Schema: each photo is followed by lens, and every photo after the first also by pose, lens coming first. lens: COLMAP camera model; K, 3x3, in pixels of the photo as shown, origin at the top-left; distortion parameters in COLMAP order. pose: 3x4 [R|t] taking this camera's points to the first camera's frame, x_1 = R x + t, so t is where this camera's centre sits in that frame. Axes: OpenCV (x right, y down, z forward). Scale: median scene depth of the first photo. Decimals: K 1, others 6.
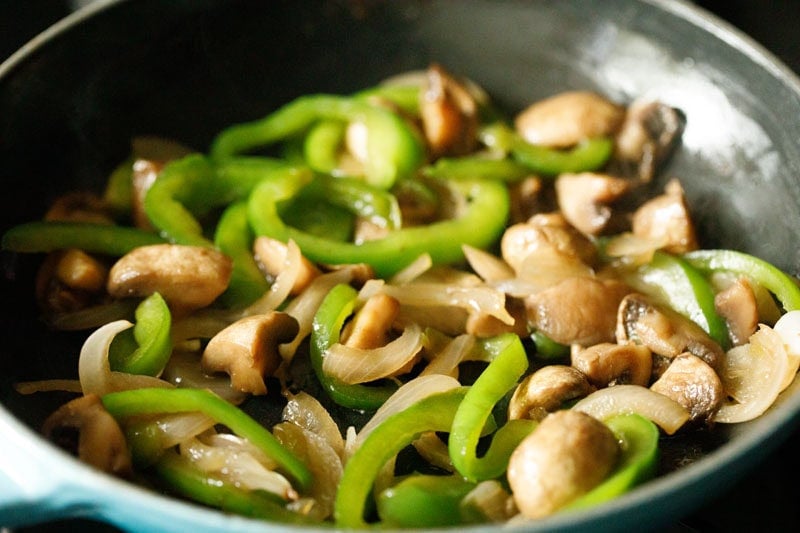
lens RADIAL K [[735.2, 0, 400.0], [0, 735.2, 266.5], [0, 0, 1]] dist [0.074034, -0.003649]
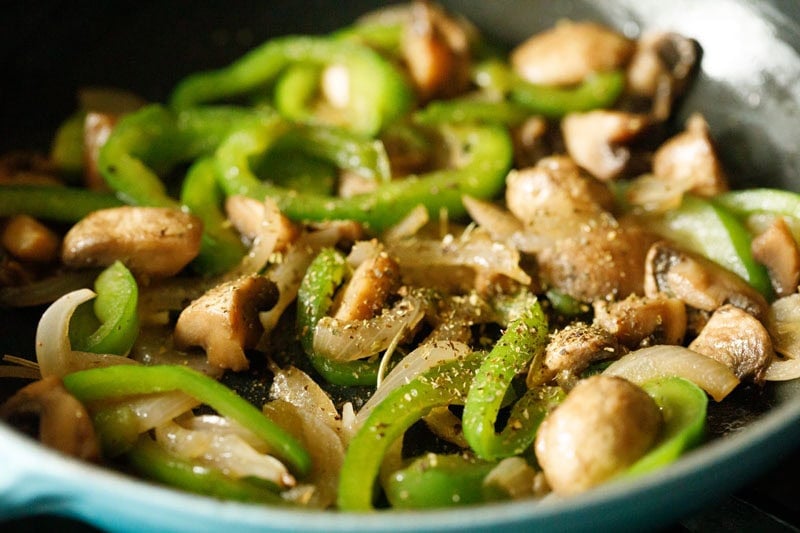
lens RADIAL K [[735.2, 0, 400.0], [0, 735.2, 266.5], [0, 0, 1]] dist [0.074034, -0.003649]
pose [[0.998205, -0.036714, 0.047314, -0.037166], [0.034277, 0.998094, 0.051323, 0.008401], [-0.049108, -0.049609, 0.997561, 0.102110]]
